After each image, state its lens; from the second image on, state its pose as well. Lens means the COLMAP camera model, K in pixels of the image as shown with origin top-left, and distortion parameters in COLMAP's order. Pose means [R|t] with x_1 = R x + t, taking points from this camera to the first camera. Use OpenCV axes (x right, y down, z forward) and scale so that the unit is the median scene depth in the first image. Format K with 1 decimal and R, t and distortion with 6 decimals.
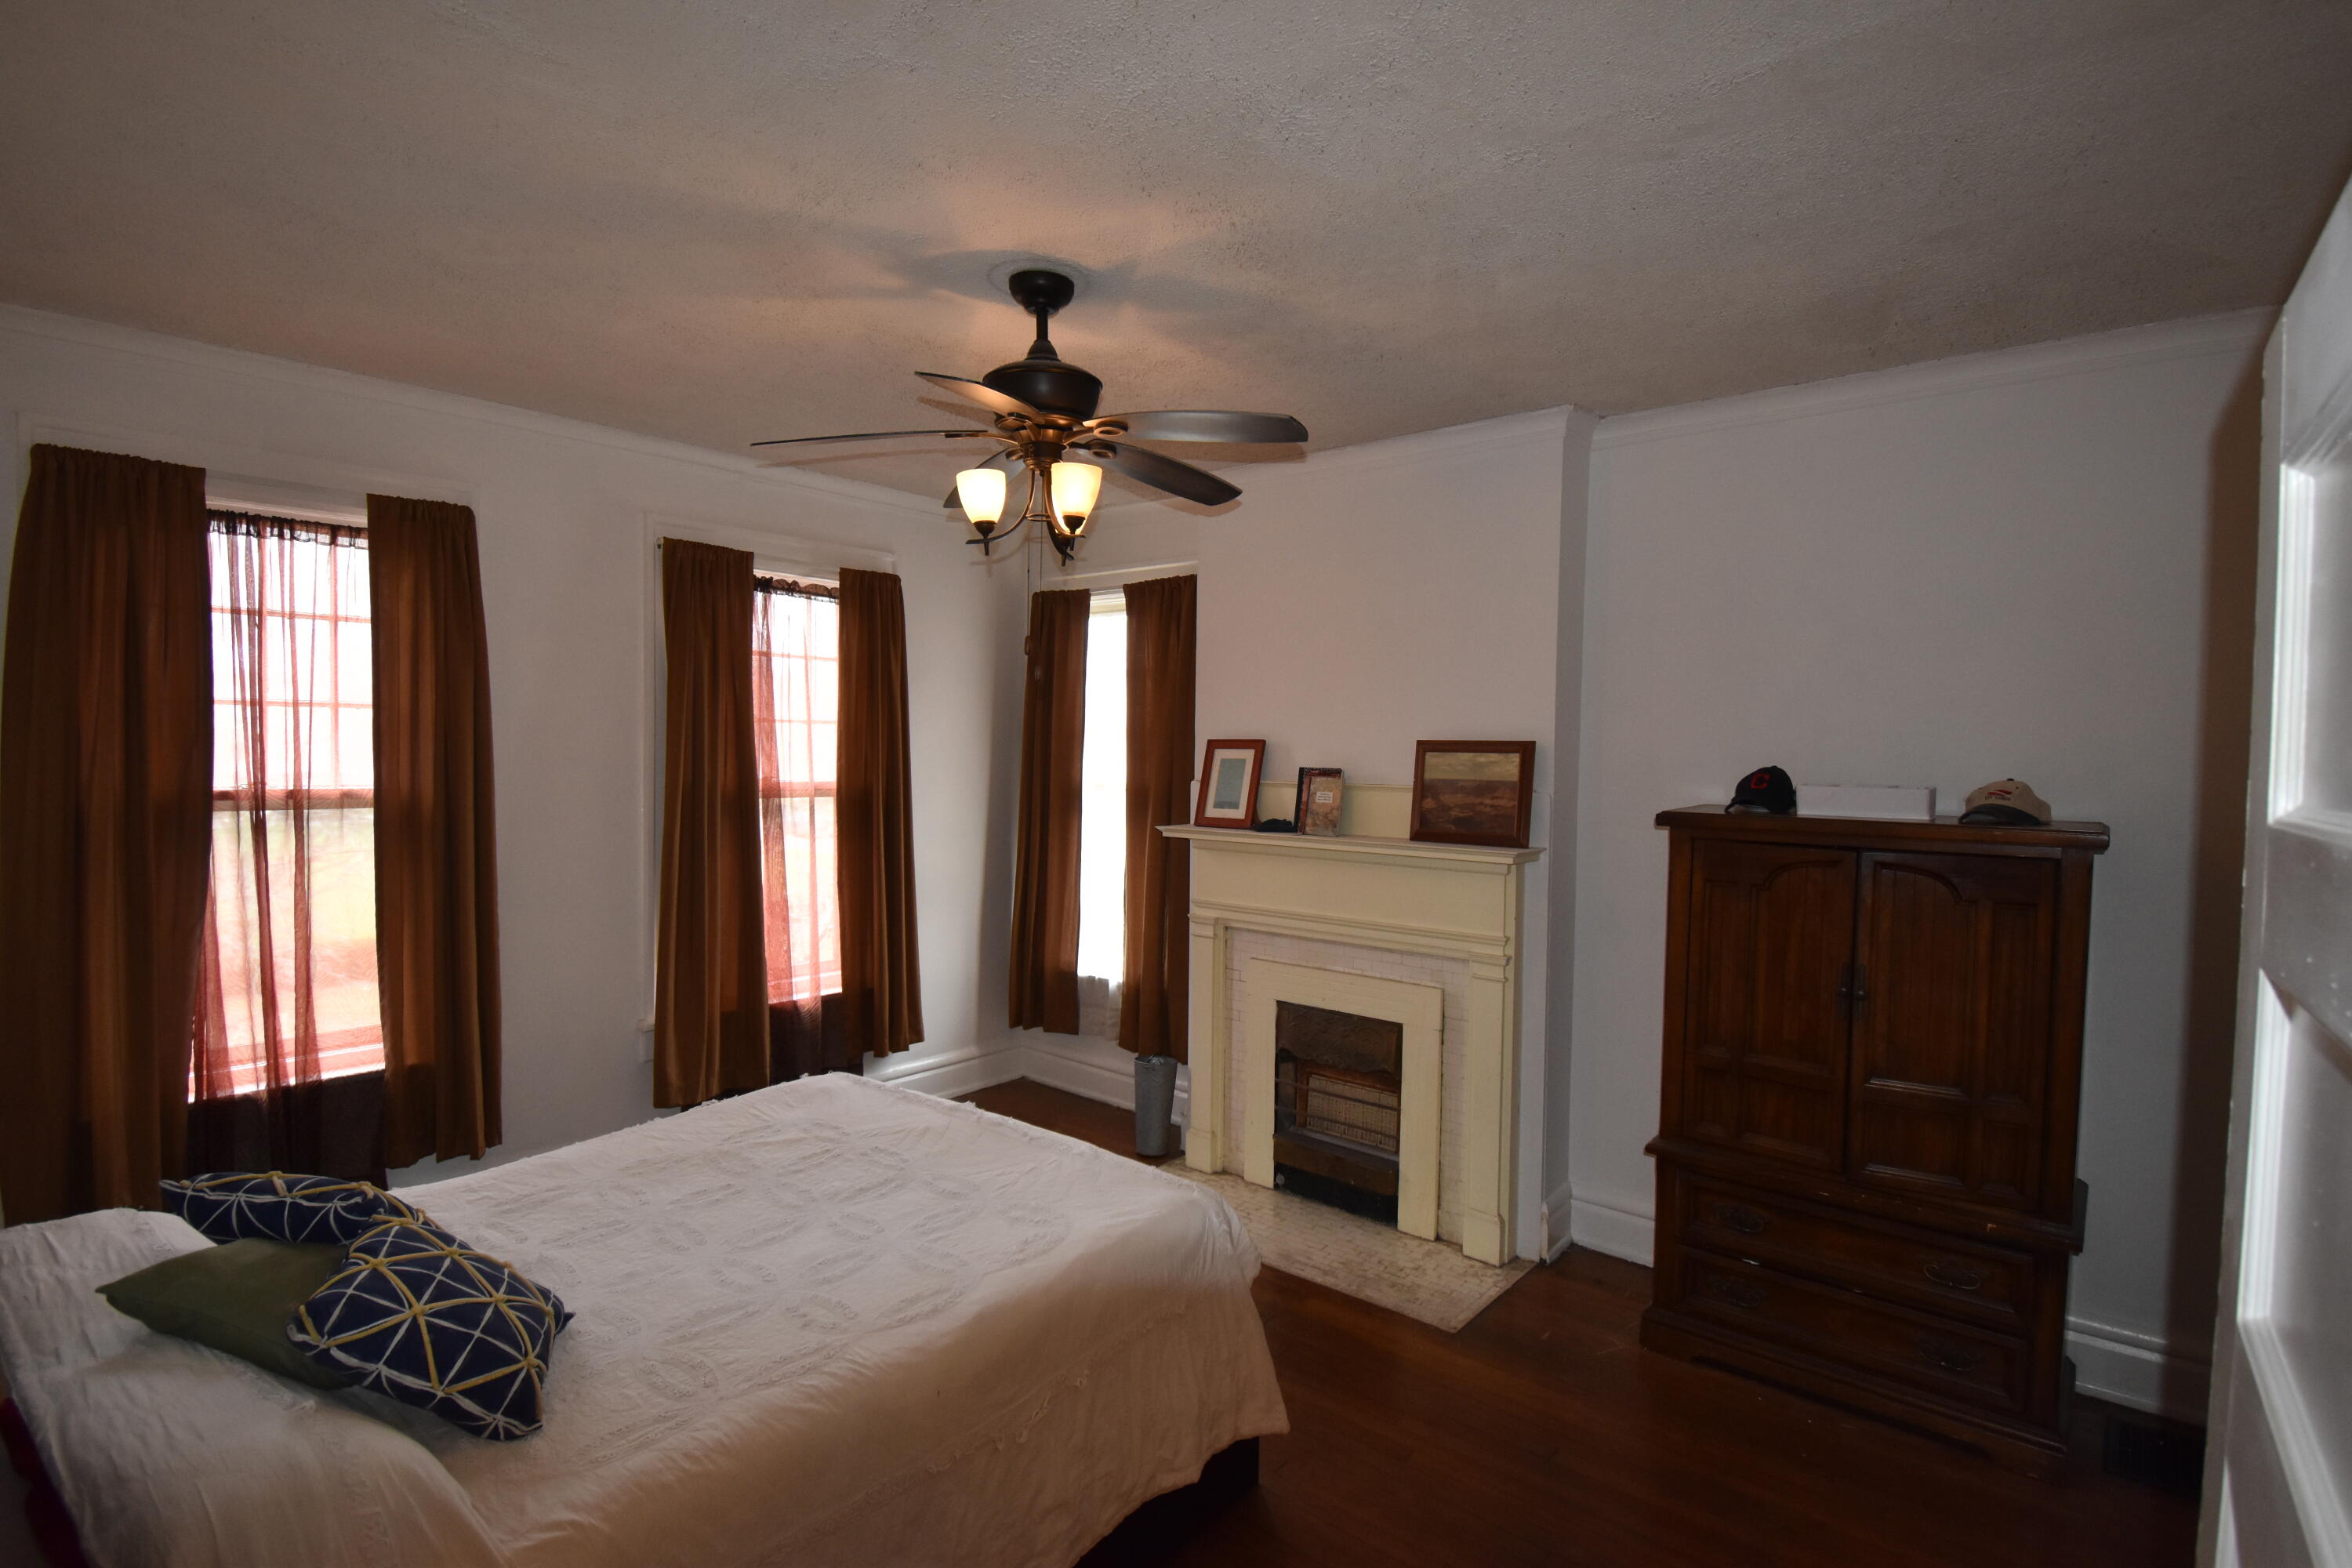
lens RADIAL K [[1089.4, 0, 1176.0], [0, 1089.4, 788.2], [0, 0, 1]] dist [-0.001361, -0.000040]
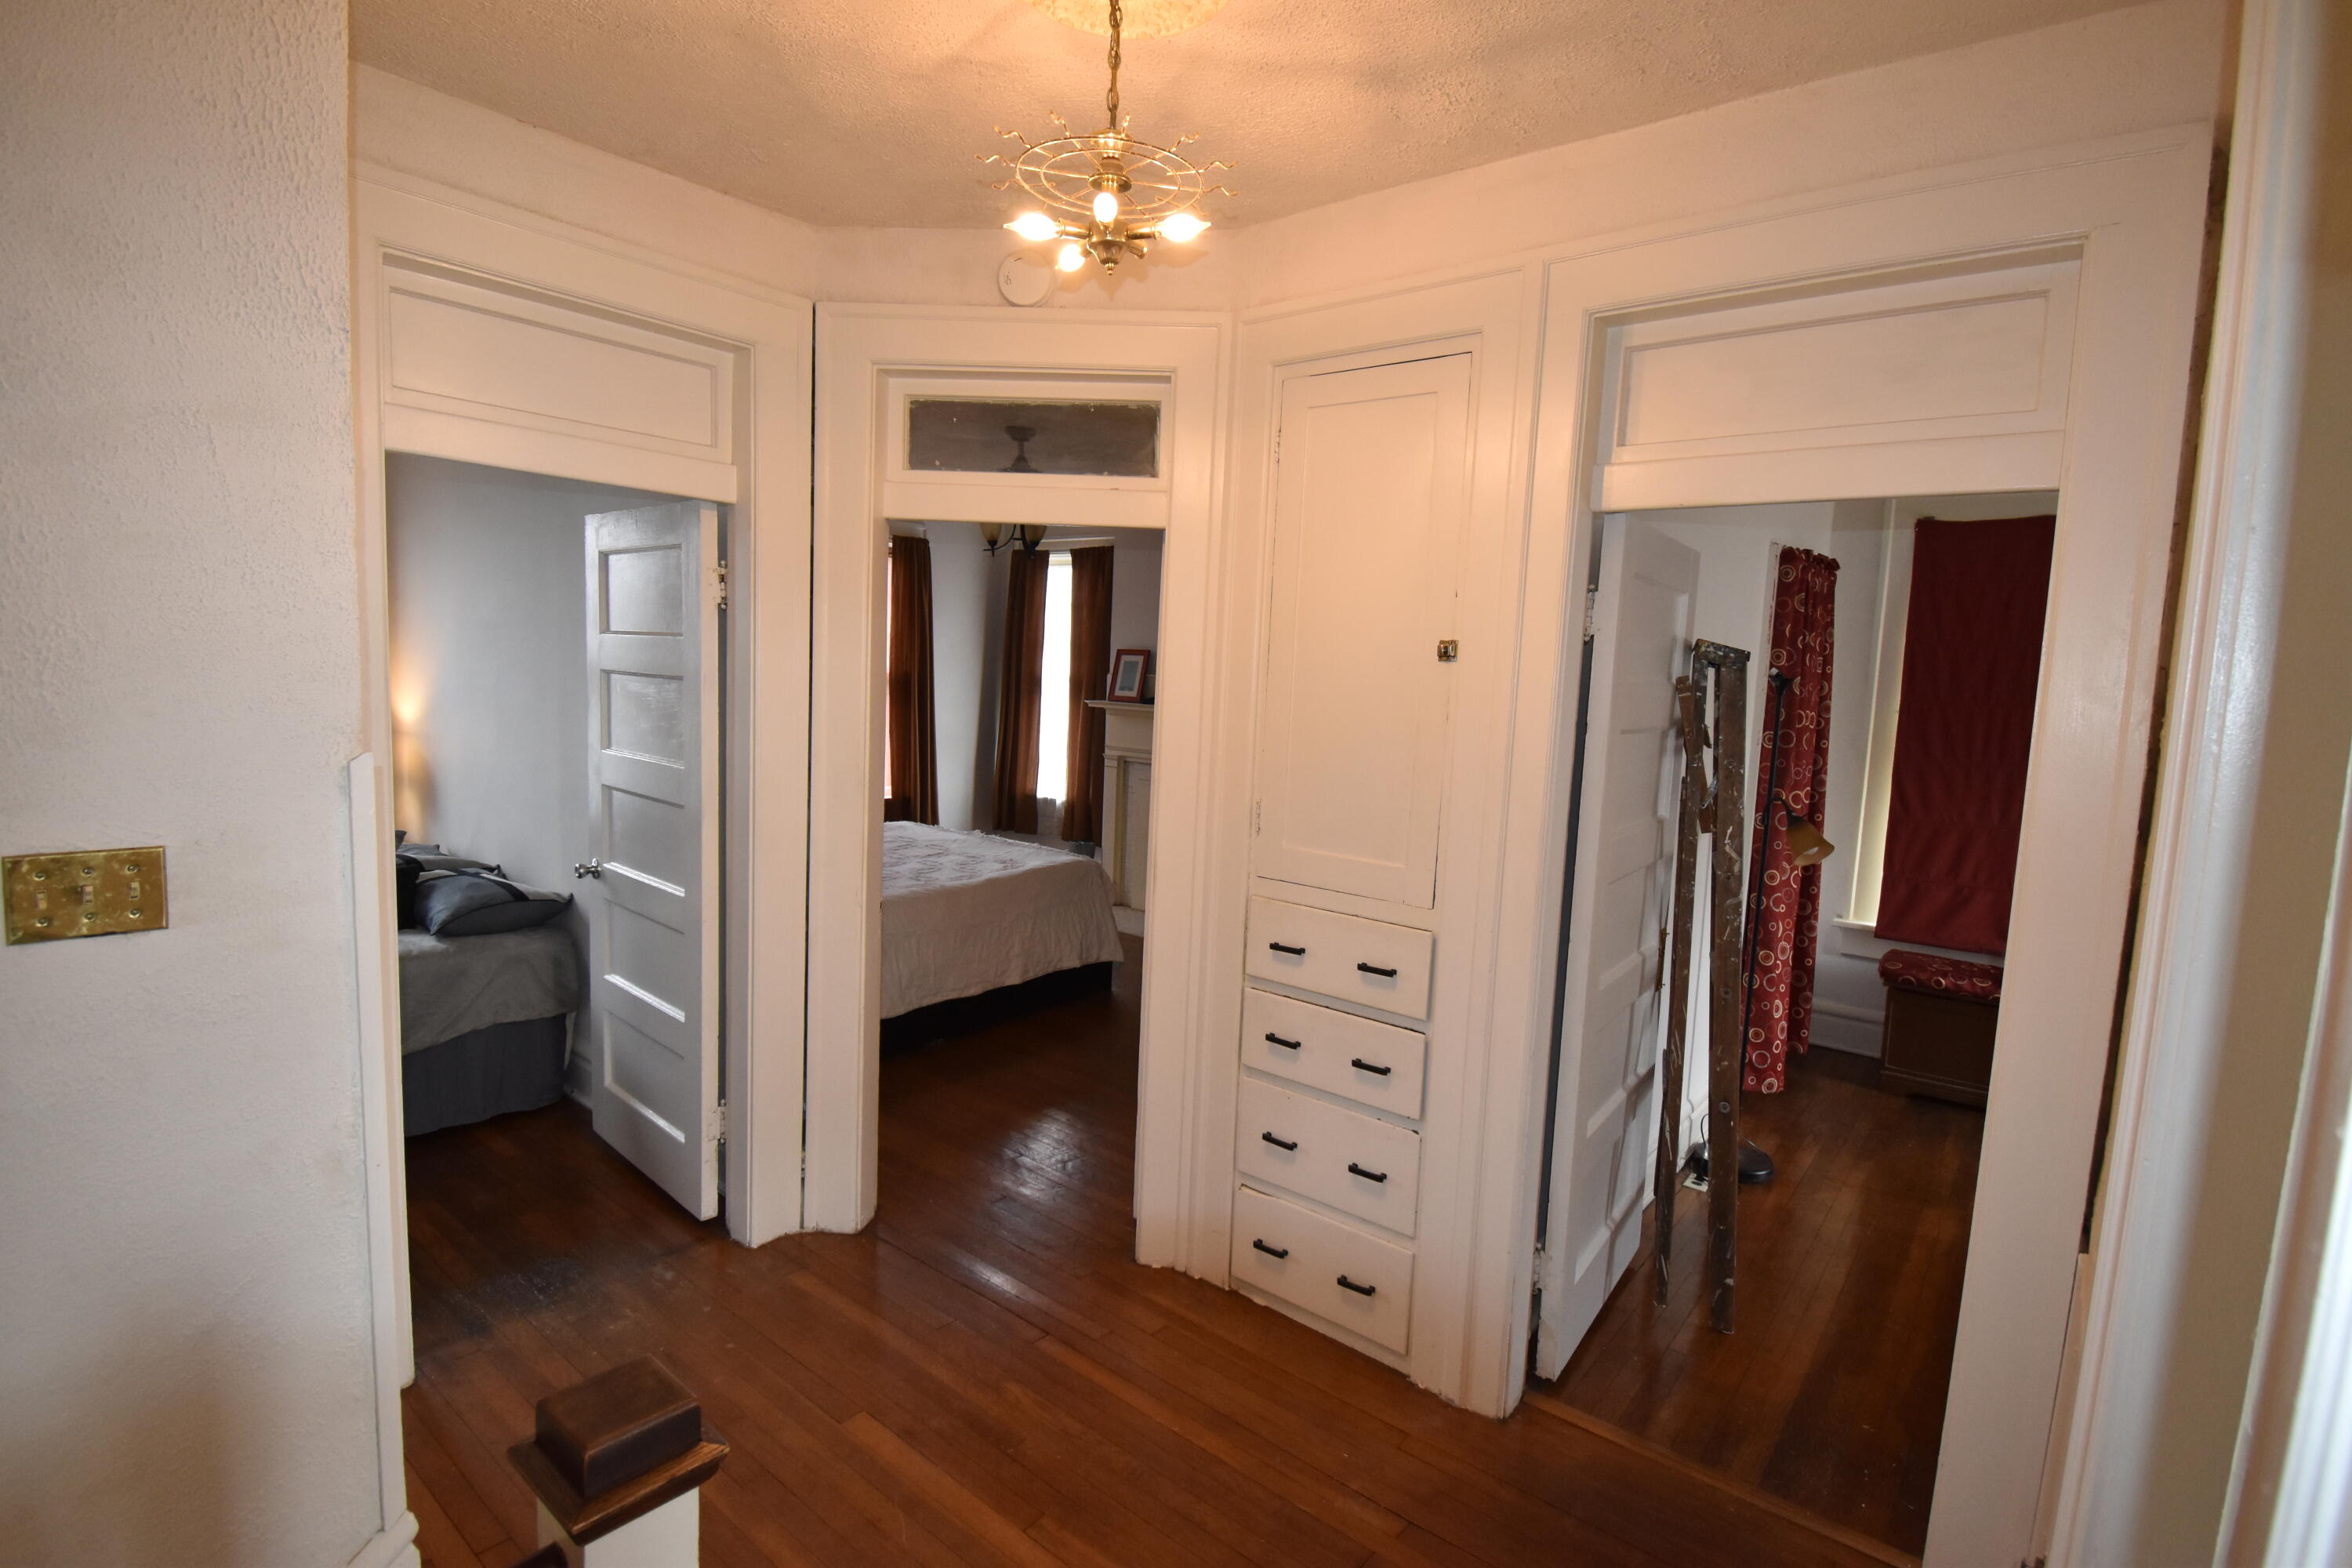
lens RADIAL K [[1089.4, 0, 1173.5], [0, 1089.4, 770.9], [0, 0, 1]] dist [-0.001361, -0.000040]
pose [[0.999352, 0.025253, 0.025658, 0.071672], [-0.026987, 0.997208, 0.069629, 0.021036], [-0.023828, -0.070276, 0.997243, -0.623512]]
